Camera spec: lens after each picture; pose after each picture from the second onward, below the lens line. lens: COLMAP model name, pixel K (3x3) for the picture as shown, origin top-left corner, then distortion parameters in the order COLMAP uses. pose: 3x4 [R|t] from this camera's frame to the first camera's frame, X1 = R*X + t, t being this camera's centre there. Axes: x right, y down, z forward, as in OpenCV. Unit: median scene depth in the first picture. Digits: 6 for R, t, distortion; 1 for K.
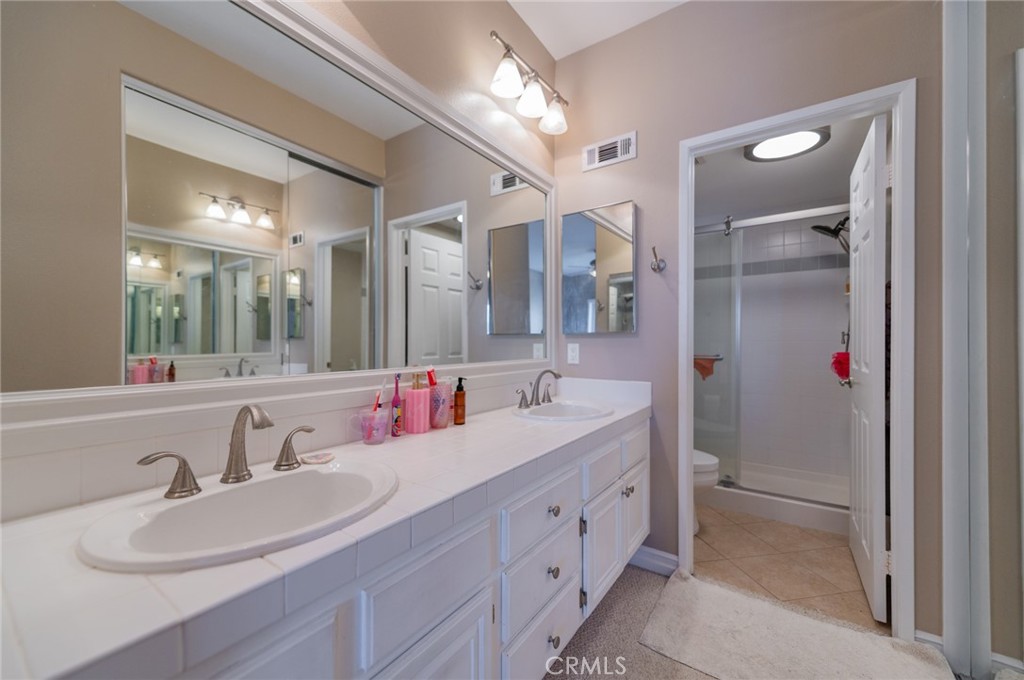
lens RADIAL K [[401.0, 0, 509.9], [0, 401.0, 339.8], [0, 0, 1]] dist [0.011135, -0.003888]
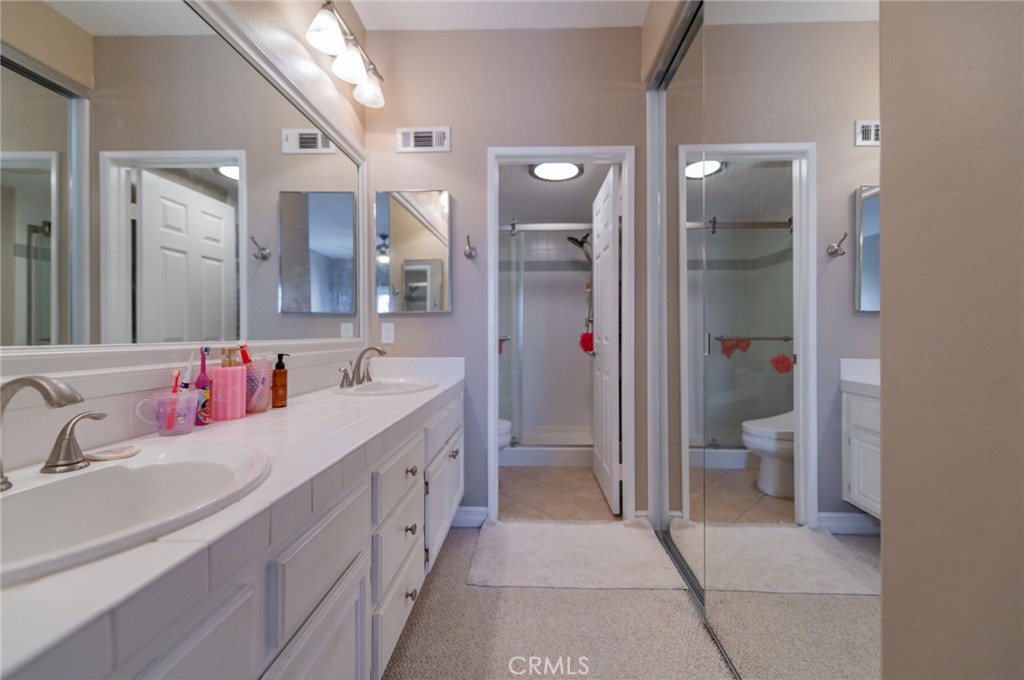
lens RADIAL K [[411.3, 0, 524.6], [0, 411.3, 330.9], [0, 0, 1]] dist [0.004553, 0.000234]
pose [[0.829323, 0.003331, 0.558760, -0.142678], [-0.001179, 0.999990, -0.004212, 0.036461], [-0.558769, 0.002834, 0.829319, -0.033234]]
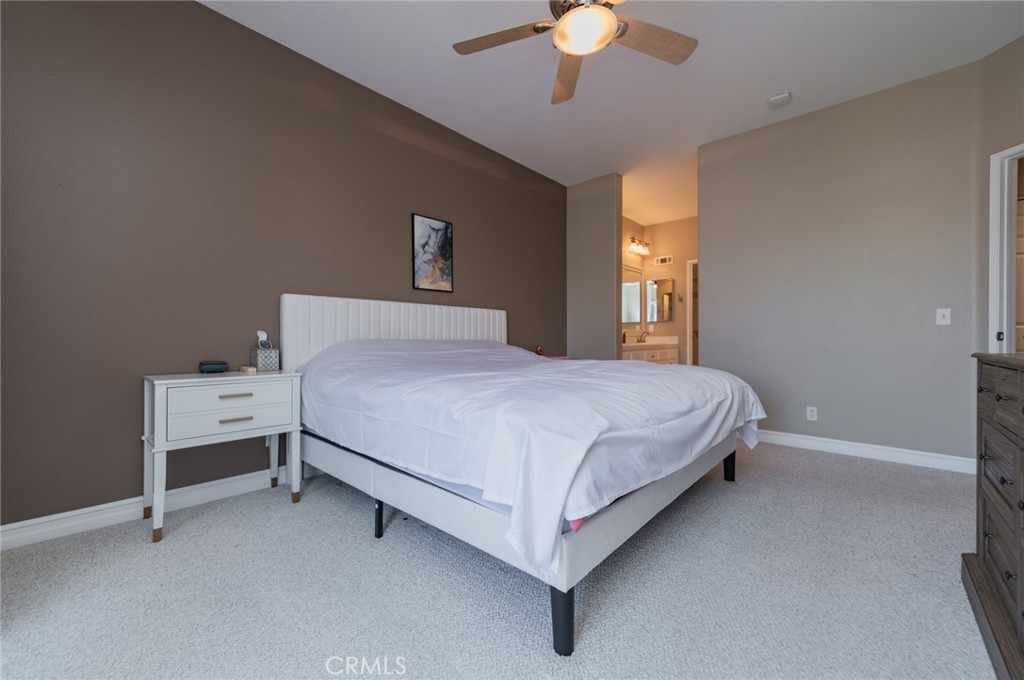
lens RADIAL K [[401.0, 0, 509.9], [0, 401.0, 339.8], [0, 0, 1]] dist [0.011135, -0.003888]
pose [[0.992745, -0.004328, -0.120158, -0.574405], [0.005165, 0.999964, 0.006662, 0.105173], [0.120125, -0.007234, 0.992732, -2.271079]]
